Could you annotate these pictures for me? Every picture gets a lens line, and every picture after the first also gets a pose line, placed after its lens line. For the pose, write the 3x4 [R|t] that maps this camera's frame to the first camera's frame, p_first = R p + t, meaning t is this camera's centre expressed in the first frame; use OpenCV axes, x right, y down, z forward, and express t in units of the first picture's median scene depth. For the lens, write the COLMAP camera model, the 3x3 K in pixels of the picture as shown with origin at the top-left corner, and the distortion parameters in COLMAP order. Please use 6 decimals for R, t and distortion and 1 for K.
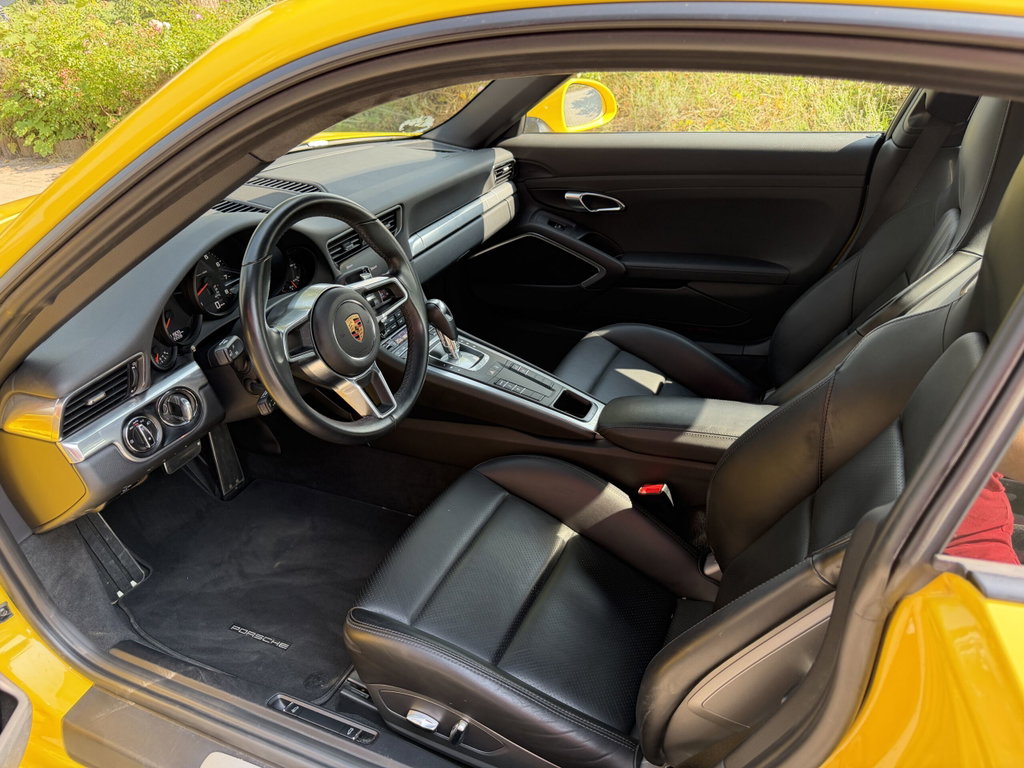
lens RADIAL K [[727.6, 0, 508.0], [0, 727.6, 386.6], [0, 0, 1]] dist [0.003956, -0.009591]
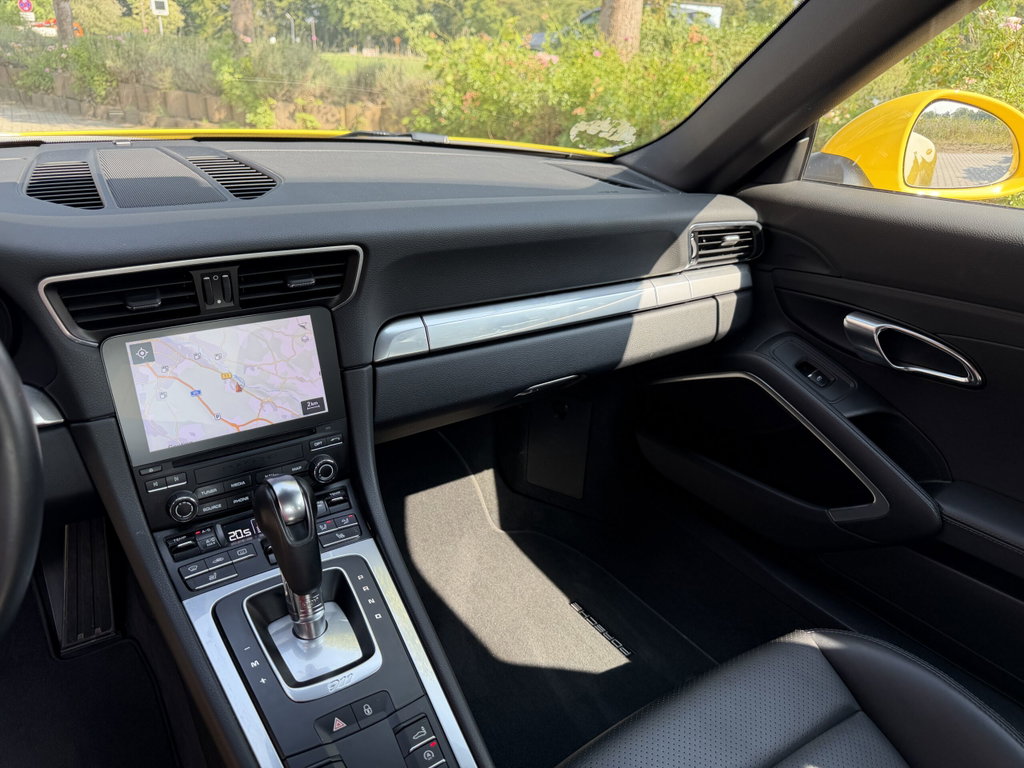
lens RADIAL K [[727.6, 0, 516.0], [0, 727.6, 376.1], [0, 0, 1]] dist [0.003956, -0.009591]
pose [[0.837289, 0.276016, -0.471978, 0.131976], [-0.323384, 0.946047, -0.020429, -0.152191], [0.440874, 0.169735, 0.881374, 0.511514]]
